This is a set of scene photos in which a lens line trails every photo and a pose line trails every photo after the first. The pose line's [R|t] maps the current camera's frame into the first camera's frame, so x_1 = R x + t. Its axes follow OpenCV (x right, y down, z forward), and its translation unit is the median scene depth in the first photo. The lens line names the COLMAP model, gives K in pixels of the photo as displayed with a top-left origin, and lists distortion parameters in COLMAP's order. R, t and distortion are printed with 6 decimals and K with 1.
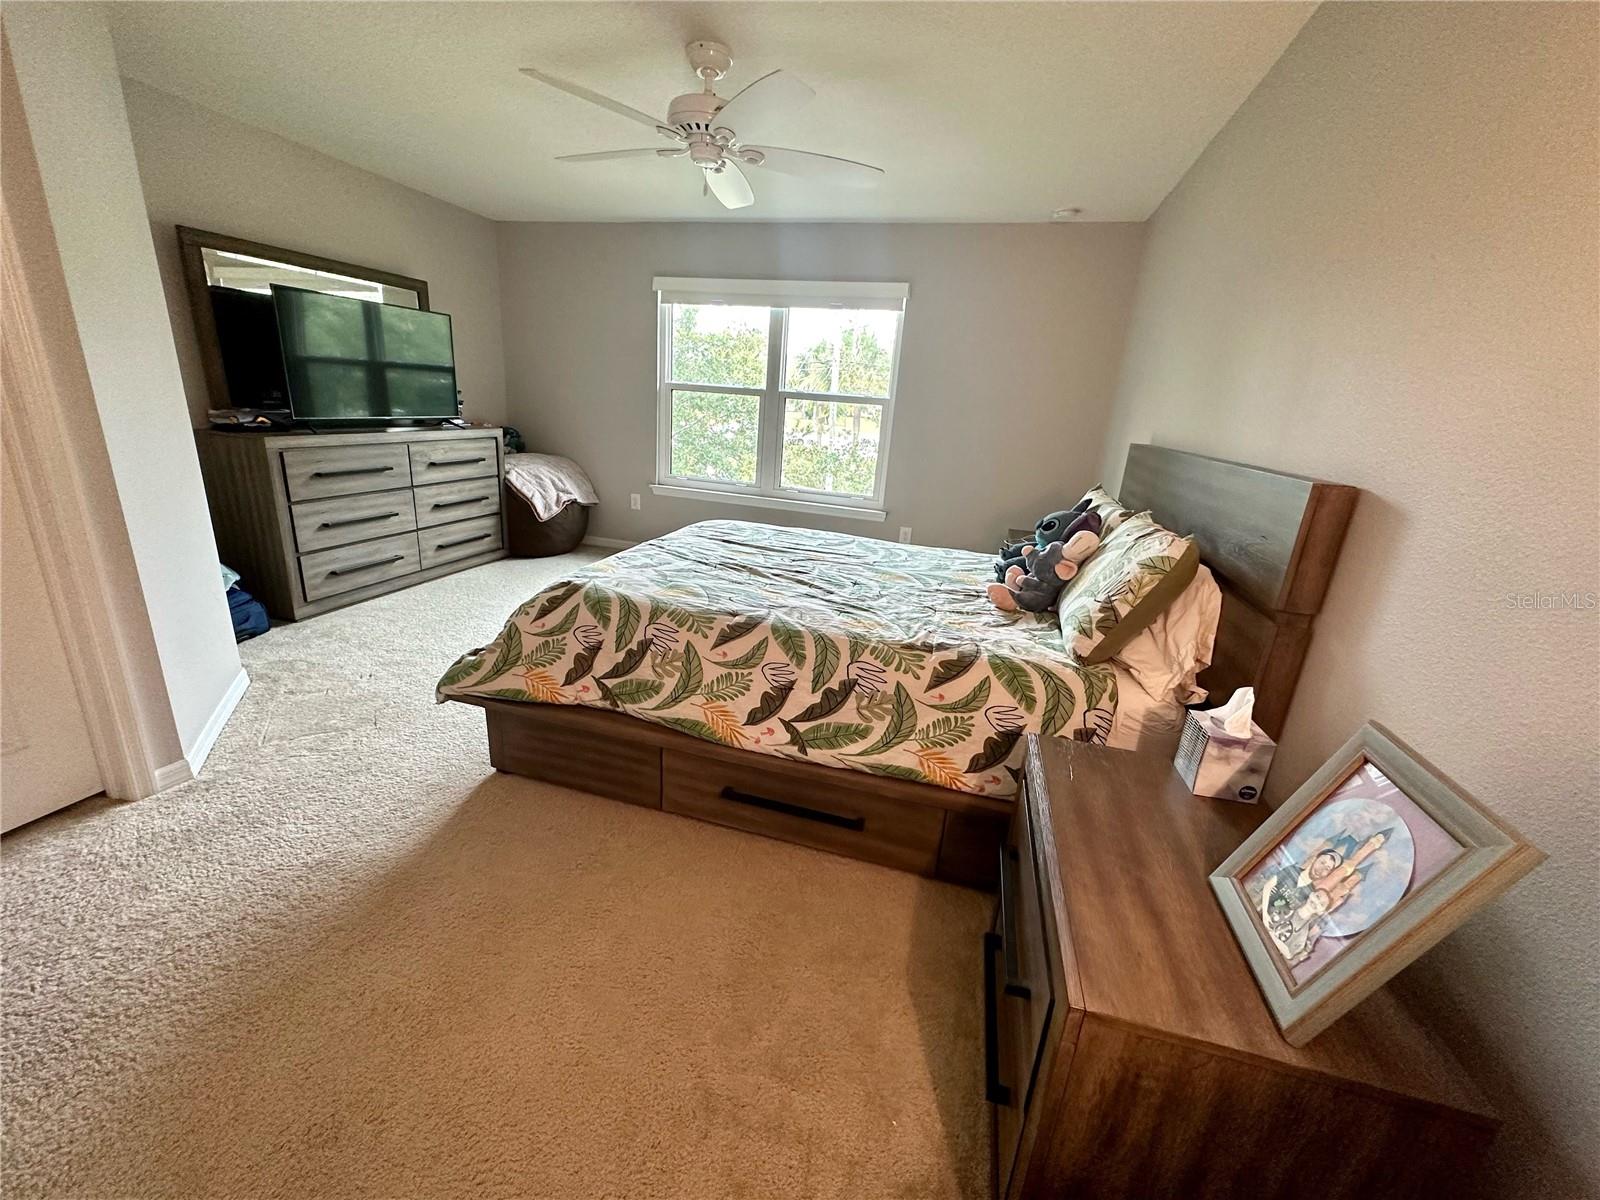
lens RADIAL K [[640.9, 0, 796.4], [0, 640.9, 597.8], [0, 0, 1]] dist [-0.001500, 0.000554]
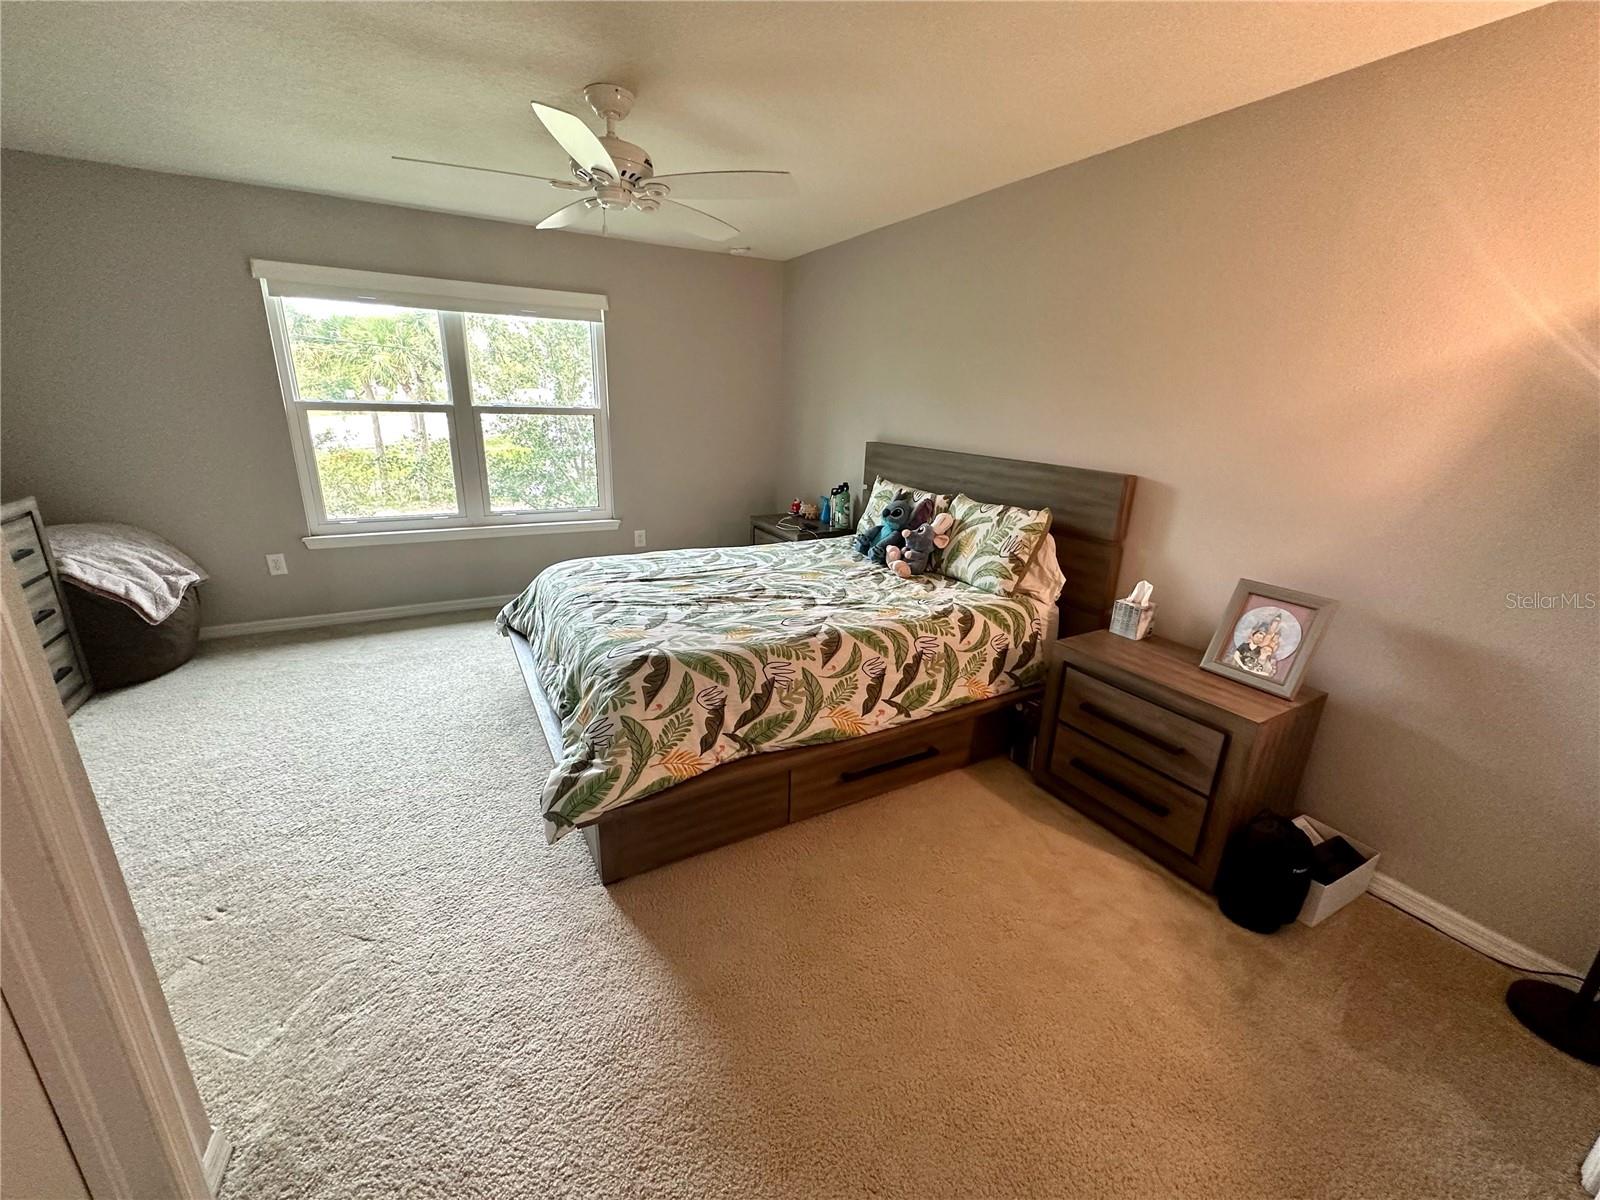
lens RADIAL K [[640.9, 0, 799.0], [0, 640.9, 598.8], [0, 0, 1]] dist [-0.001500, 0.000554]
pose [[0.703434, -0.257748, 0.662379, -0.861704], [0.226582, 0.964628, 0.134734, -0.198348], [-0.673677, 0.055307, 0.736953, 0.148231]]
